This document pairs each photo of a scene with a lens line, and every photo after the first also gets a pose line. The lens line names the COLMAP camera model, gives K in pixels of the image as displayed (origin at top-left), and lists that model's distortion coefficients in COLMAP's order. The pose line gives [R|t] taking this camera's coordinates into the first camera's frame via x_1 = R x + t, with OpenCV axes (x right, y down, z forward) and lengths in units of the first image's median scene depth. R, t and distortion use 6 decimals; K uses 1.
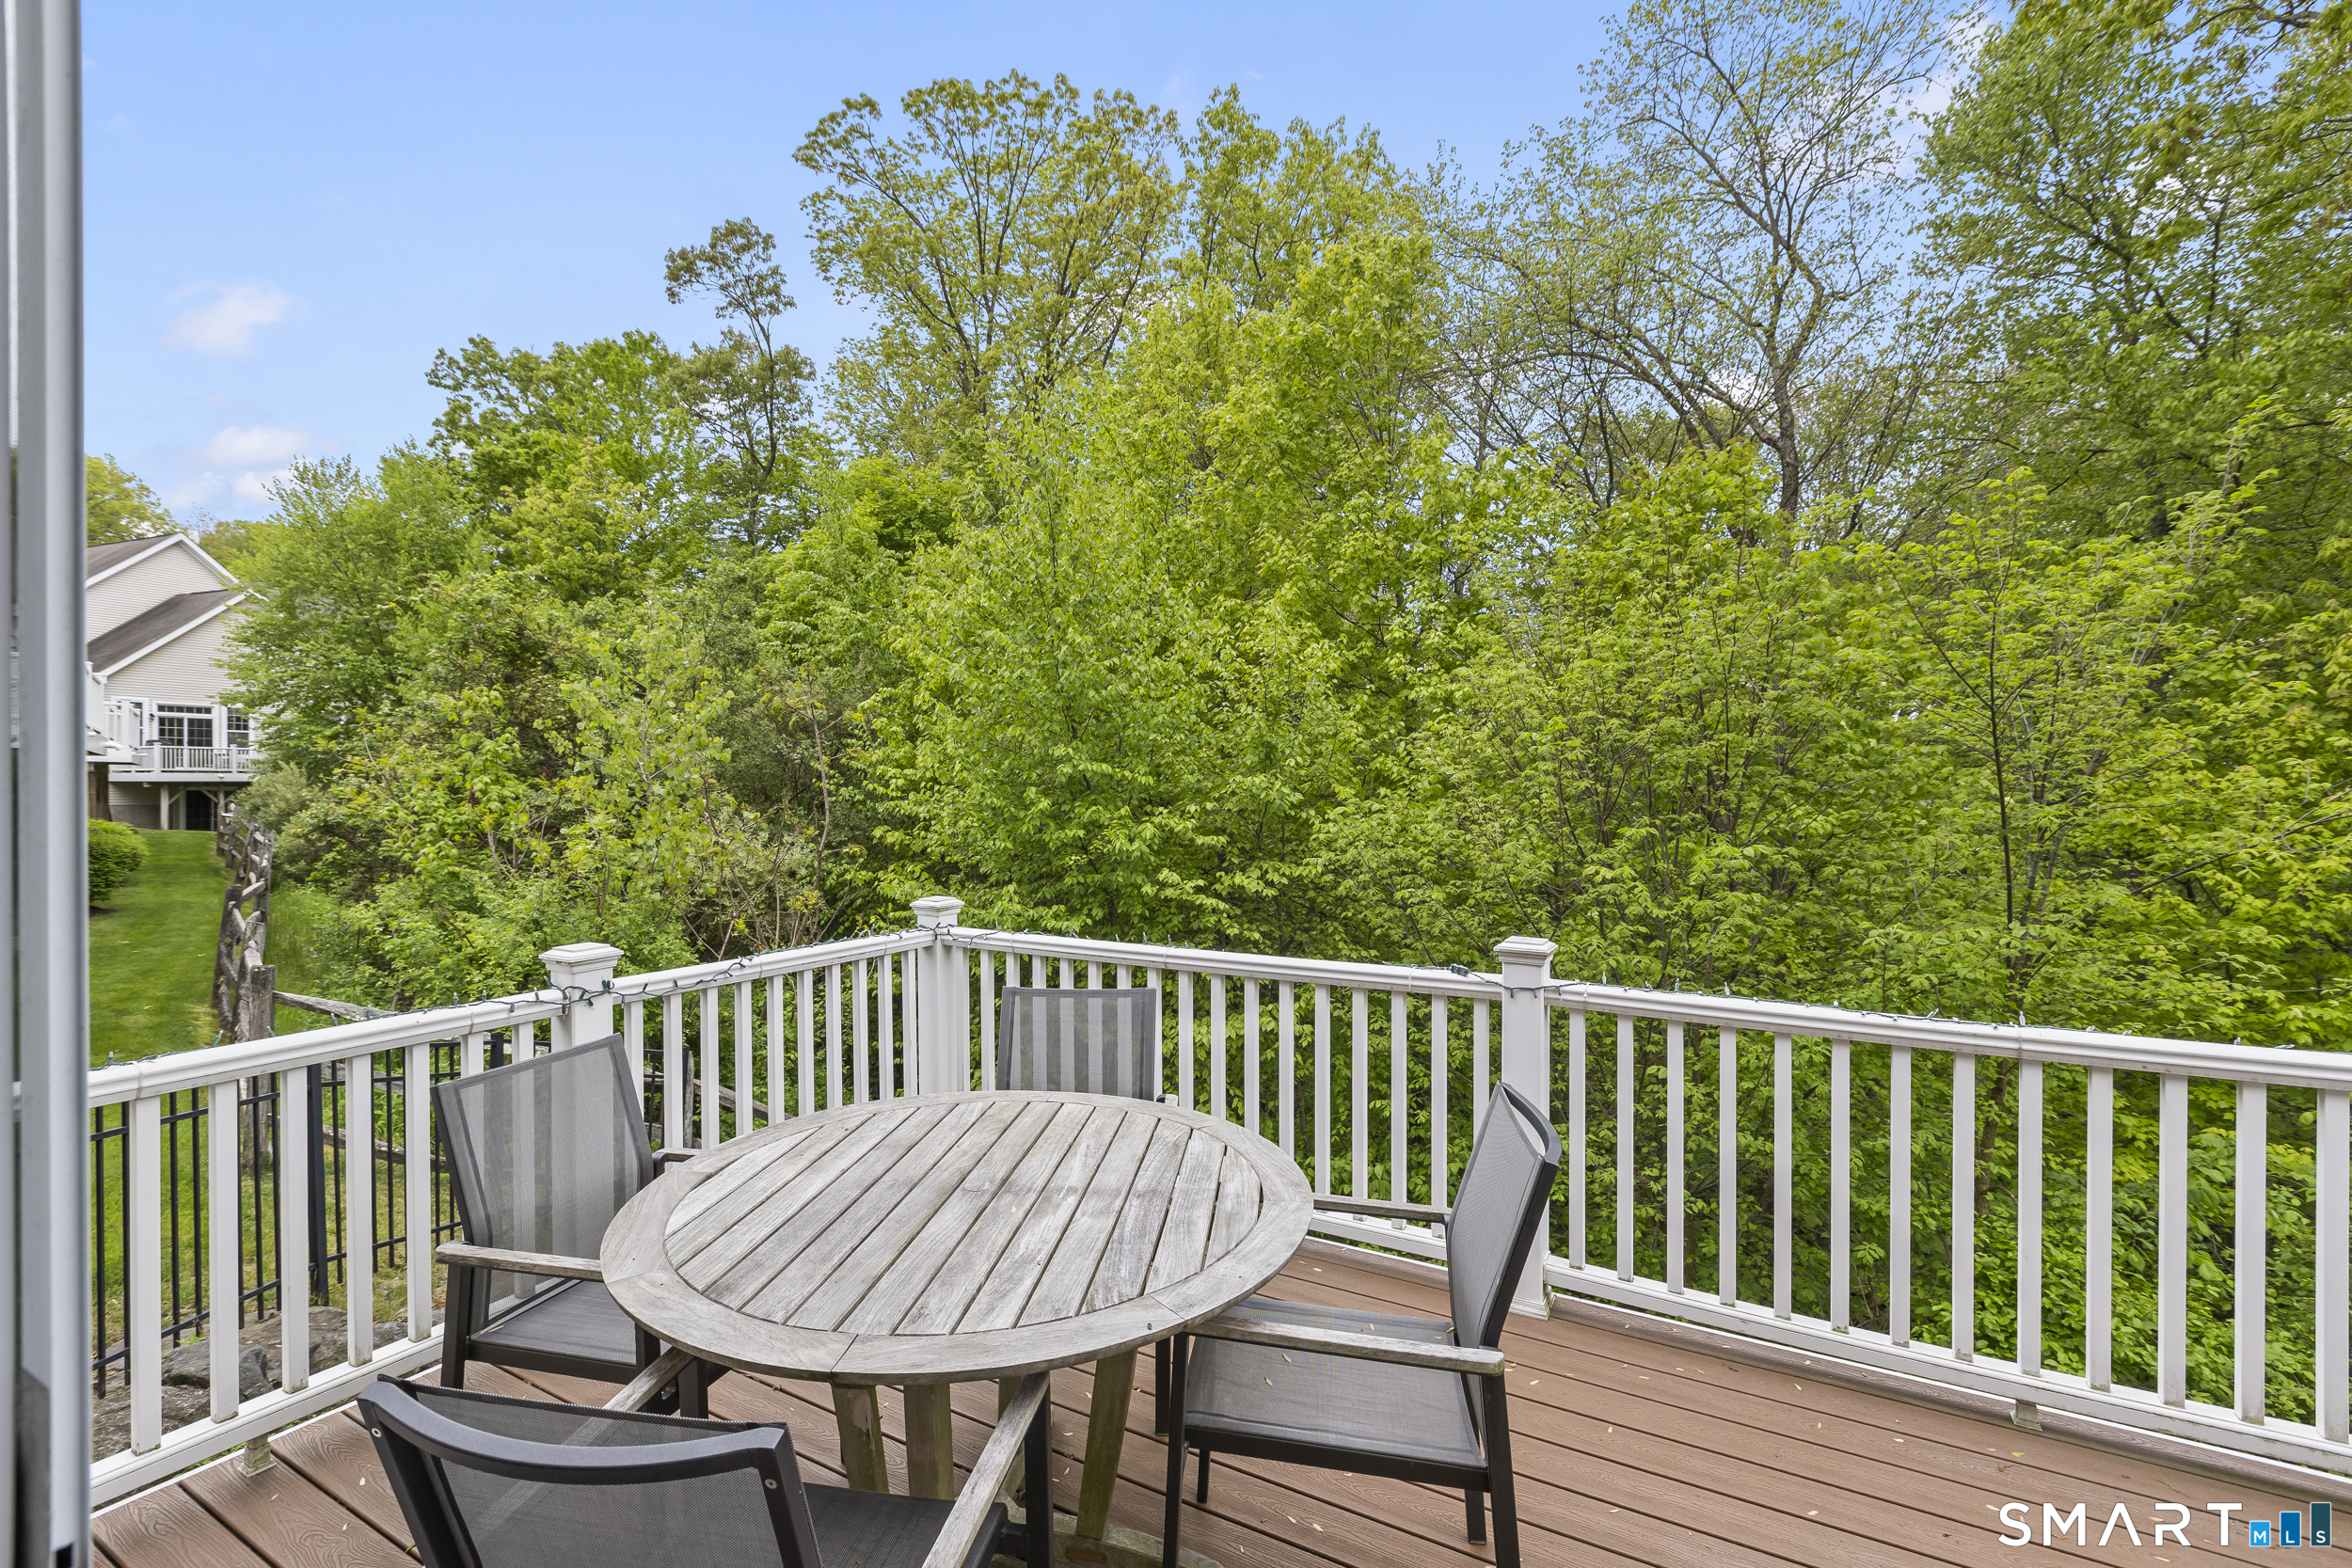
lens RADIAL K [[1039.0, 0, 1154.7], [0, 1039.0, 786.6], [0, 0, 1]] dist [-0.000394, -0.000490]
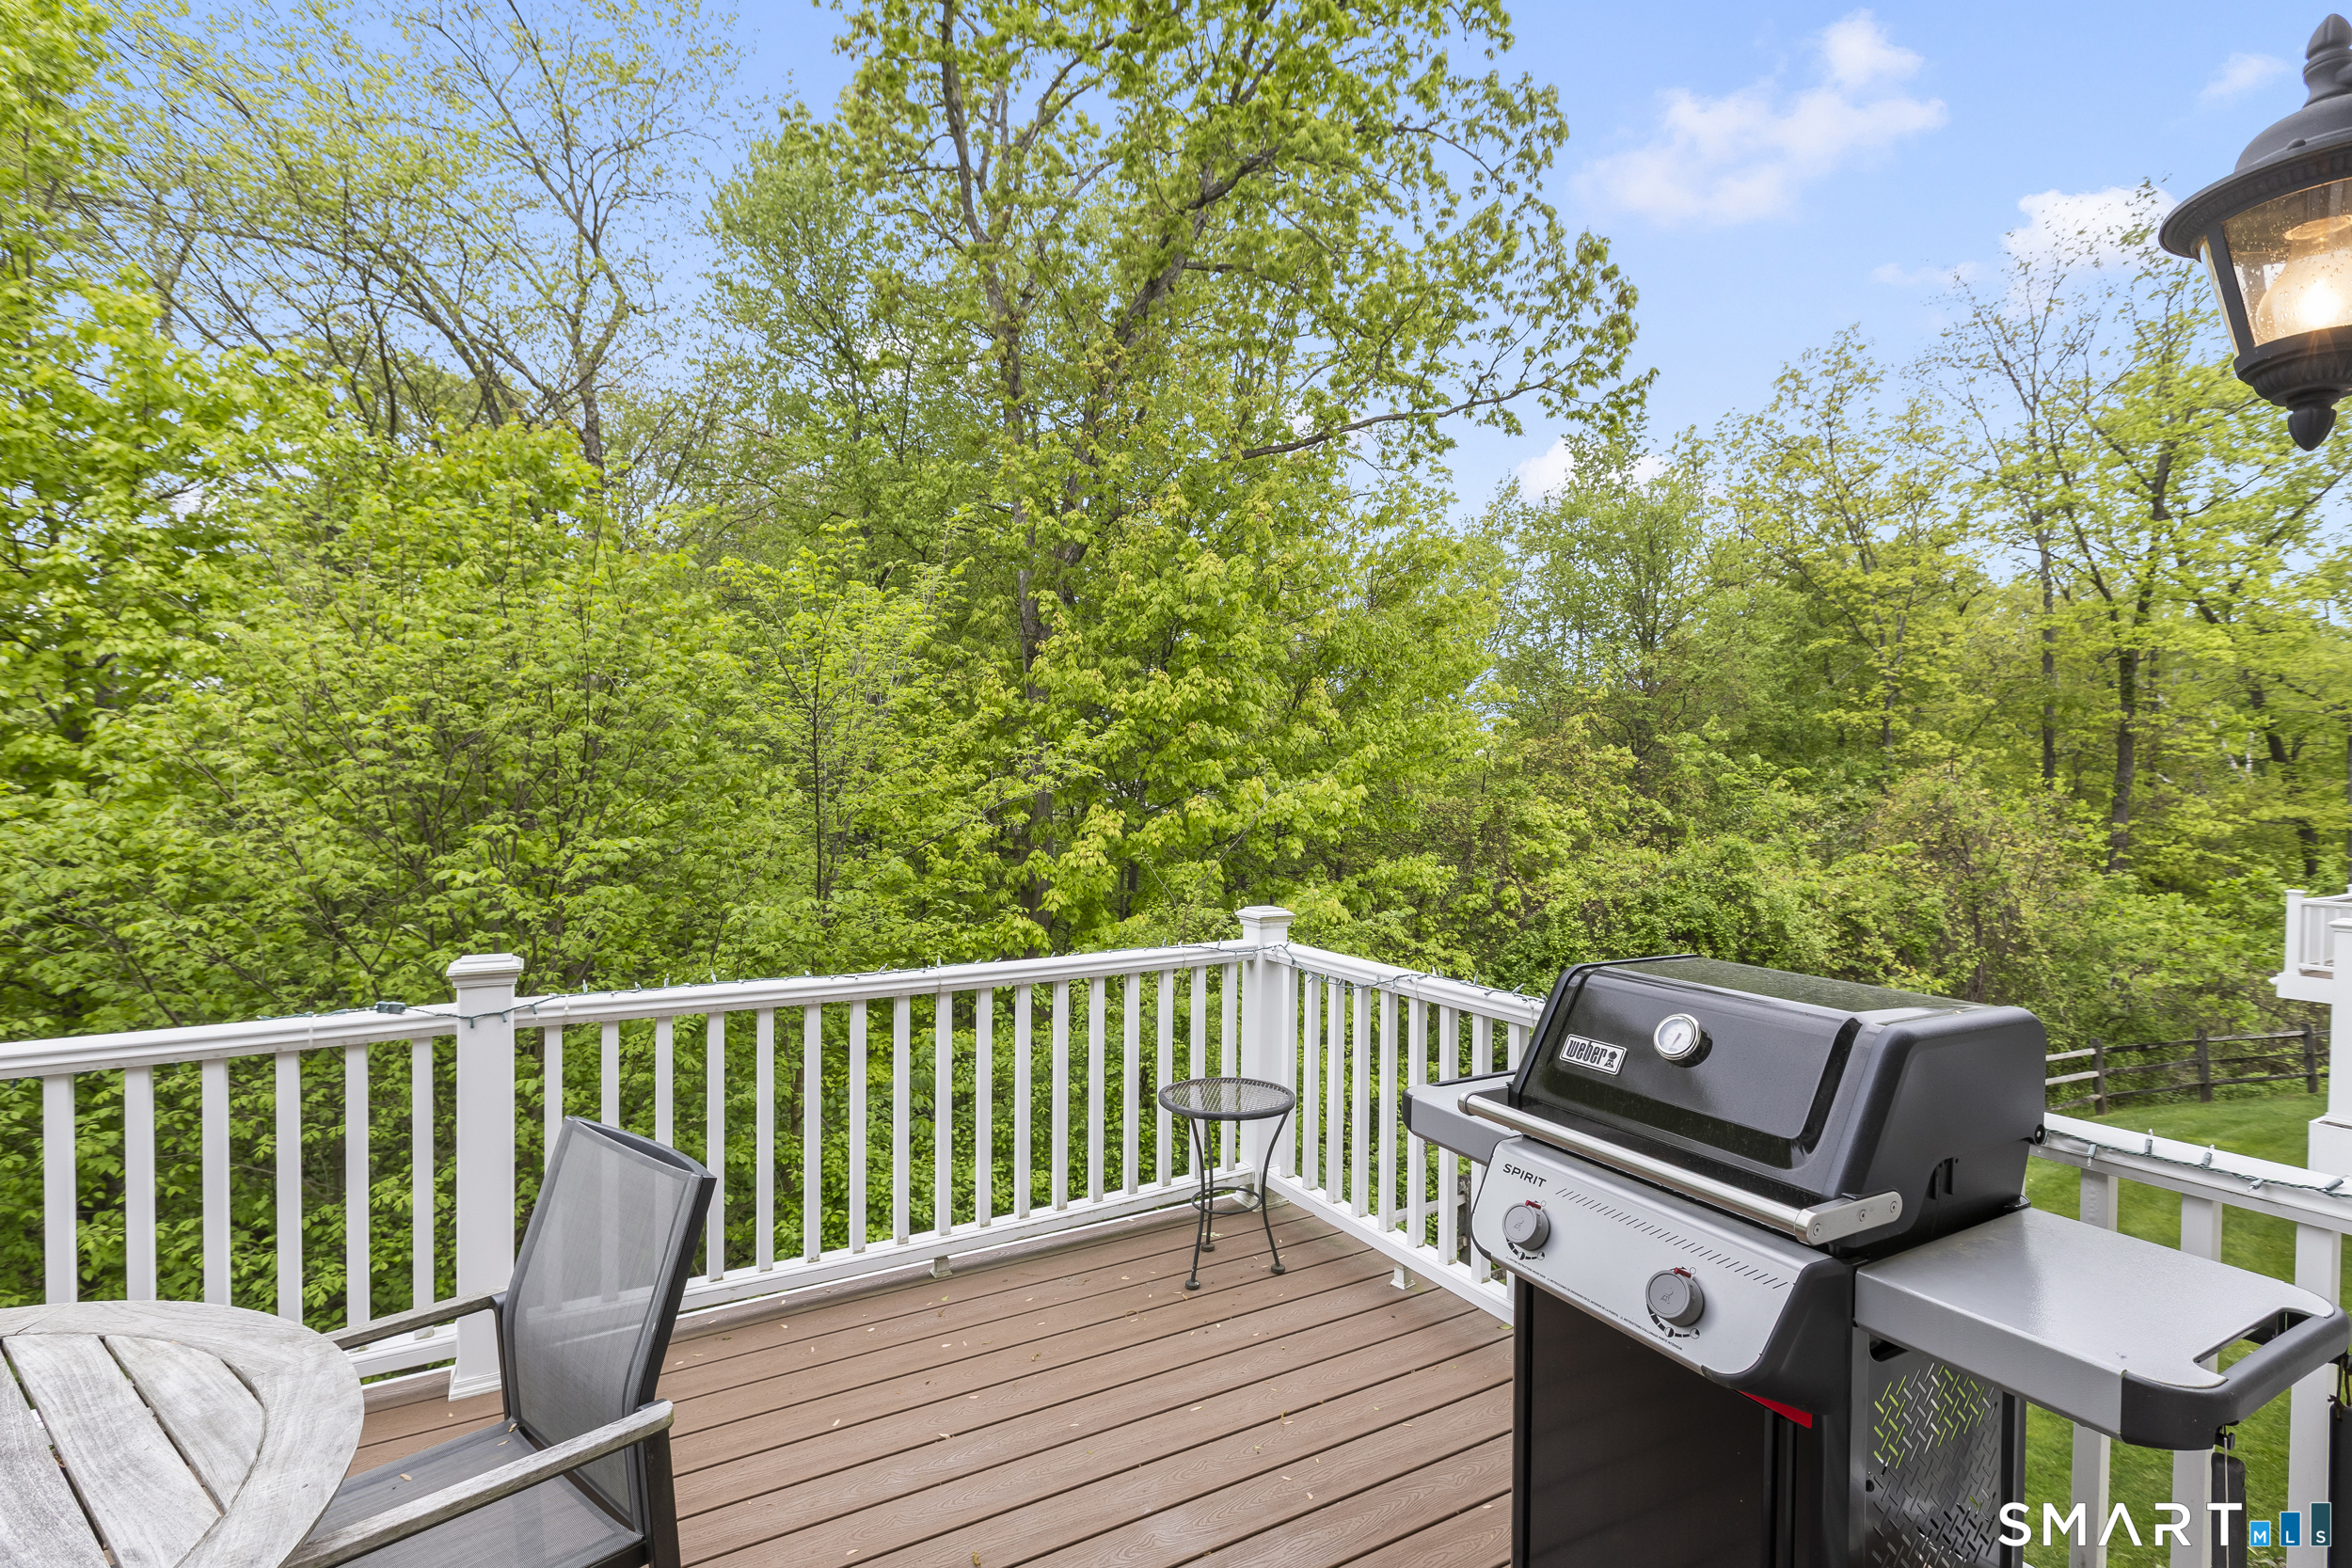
lens RADIAL K [[1091.0, 0, 1103.5], [0, 1091.0, 797.1], [0, 0, 1]] dist [0.002343, -0.000006]
pose [[0.507763, -0.012526, 0.861406, -0.099797], [-0.000585, 0.999889, 0.014885, 0.000785], [-0.861497, -0.008062, 0.507699, 0.065769]]
